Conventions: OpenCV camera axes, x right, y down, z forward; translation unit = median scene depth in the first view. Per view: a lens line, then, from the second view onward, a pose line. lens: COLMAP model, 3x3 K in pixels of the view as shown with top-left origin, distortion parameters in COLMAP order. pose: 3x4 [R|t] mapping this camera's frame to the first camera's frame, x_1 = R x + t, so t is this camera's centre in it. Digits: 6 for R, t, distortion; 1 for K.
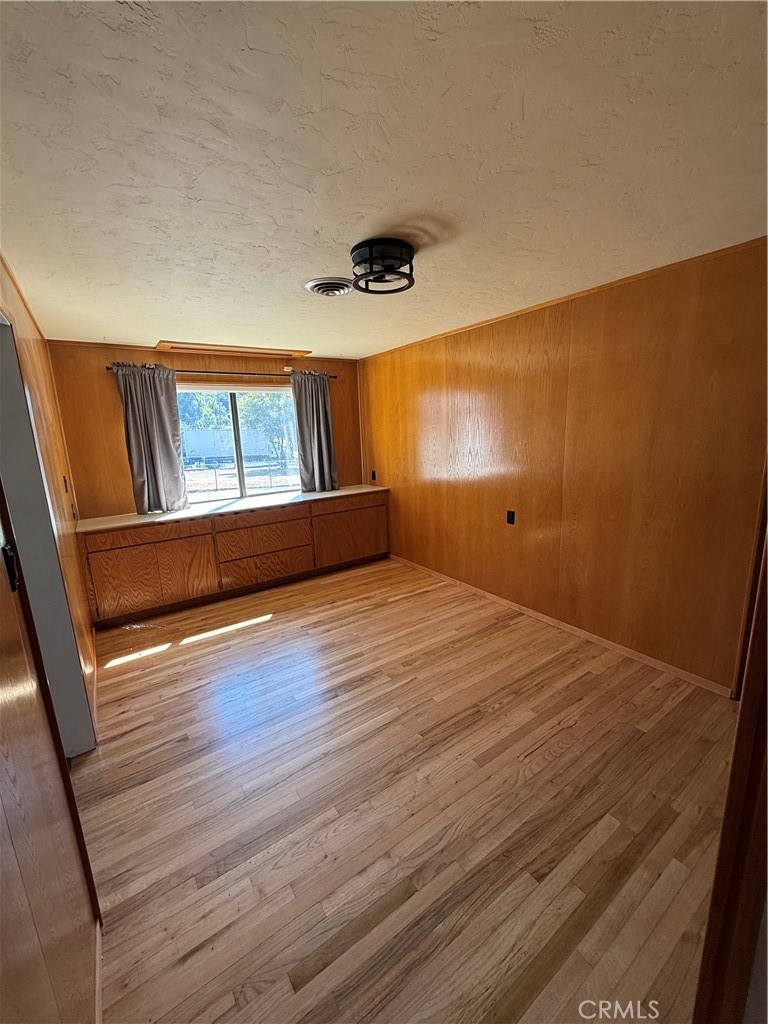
lens RADIAL K [[414.2, 0, 386.8], [0, 414.2, 508.6], [0, 0, 1]] dist [0.008869, -0.000397]
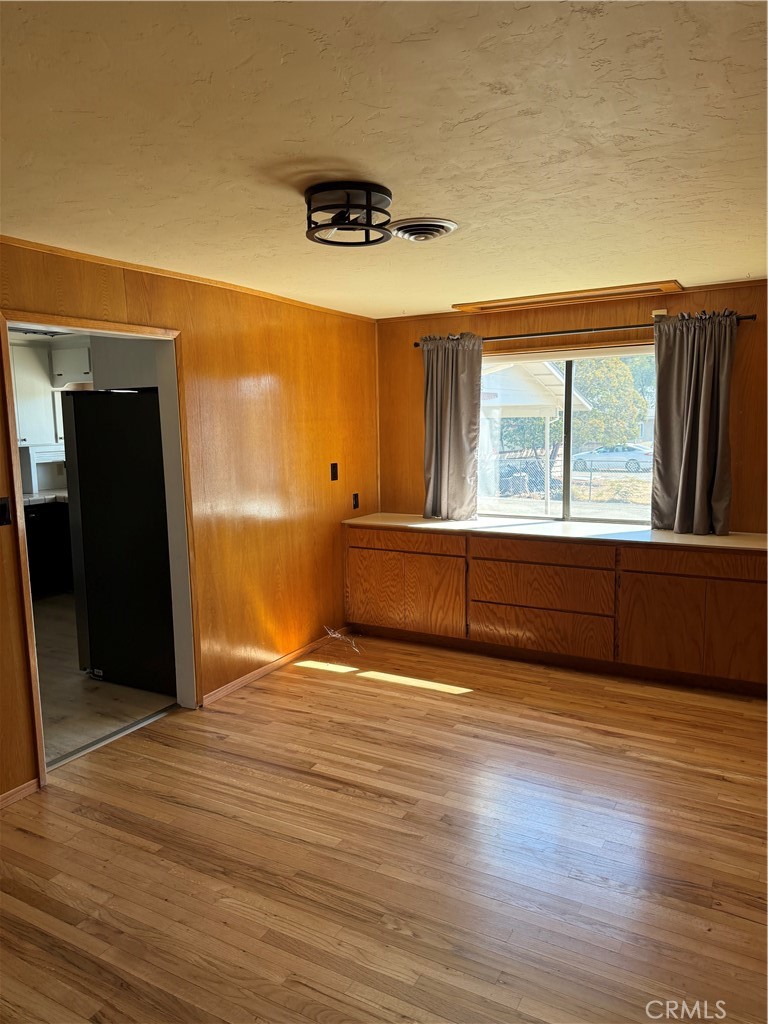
lens RADIAL K [[724.8, 0, 388.5], [0, 724.8, 511.4], [0, 0, 1]] dist [0.039531, -0.031729]
pose [[0.438741, 0.143558, -0.887072, 0.639282], [-0.169291, 0.982685, 0.075301, -0.093320], [0.882523, 0.117136, 0.455447, 0.282913]]
